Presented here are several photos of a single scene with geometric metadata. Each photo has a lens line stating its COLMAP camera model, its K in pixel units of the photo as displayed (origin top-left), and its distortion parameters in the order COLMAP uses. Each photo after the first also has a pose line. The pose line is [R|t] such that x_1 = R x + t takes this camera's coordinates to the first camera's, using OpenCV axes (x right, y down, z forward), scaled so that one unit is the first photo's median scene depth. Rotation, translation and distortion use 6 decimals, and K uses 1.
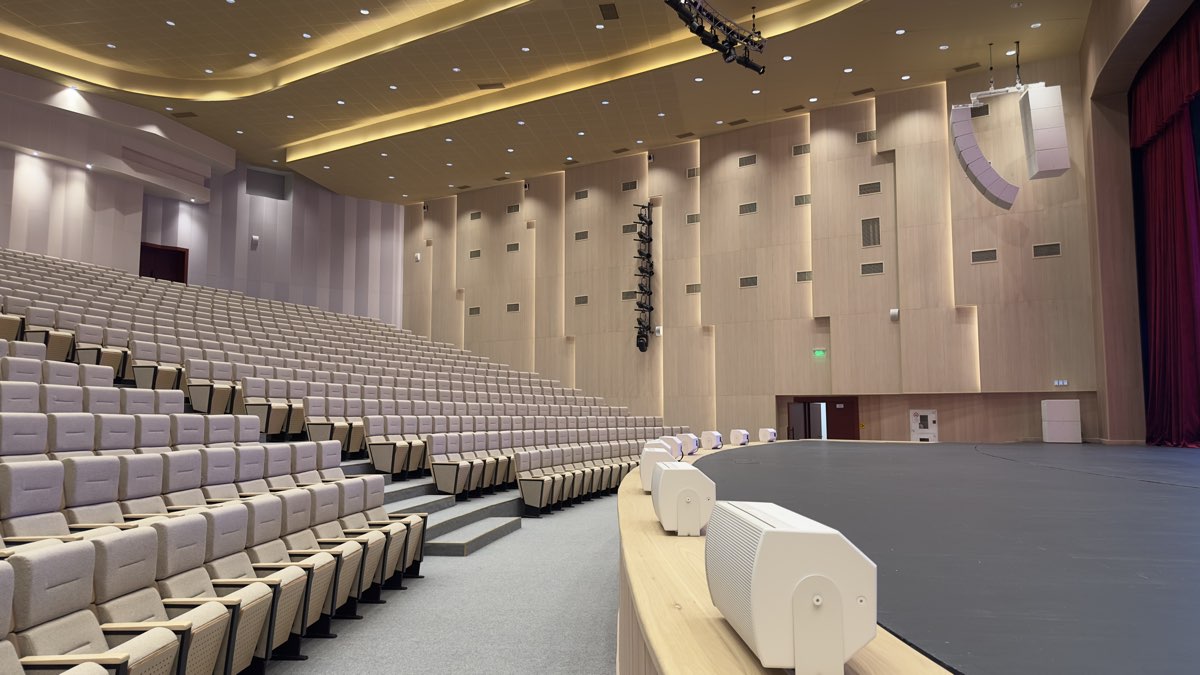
lens RADIAL K [[834.8, 0, 589.0], [0, 834.8, 357.6], [0, 0, 1]] dist [0.085125, -0.115882]
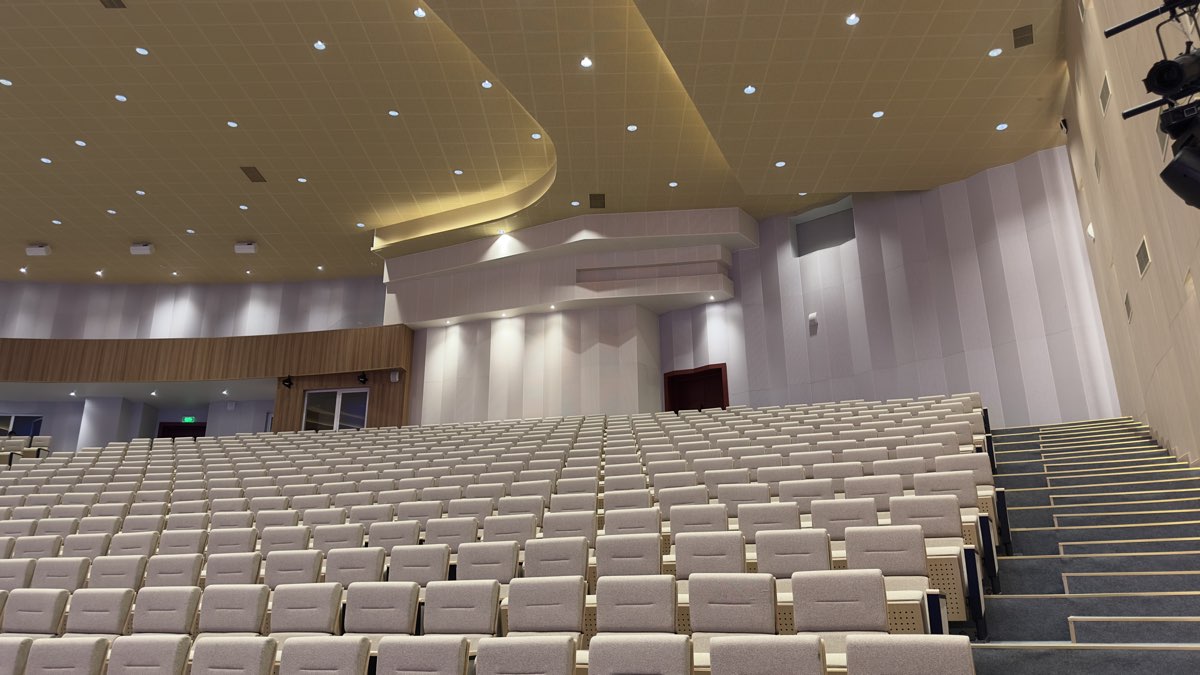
lens RADIAL K [[834.8, 0, 599.4], [0, 834.8, 331.9], [0, 0, 1]] dist [0.085125, -0.115882]
pose [[0.193270, -0.318483, -0.928017, 0.203099], [0.081023, 0.947800, -0.308399, 0.066076], [0.977794, -0.015586, 0.208986, 0.885639]]
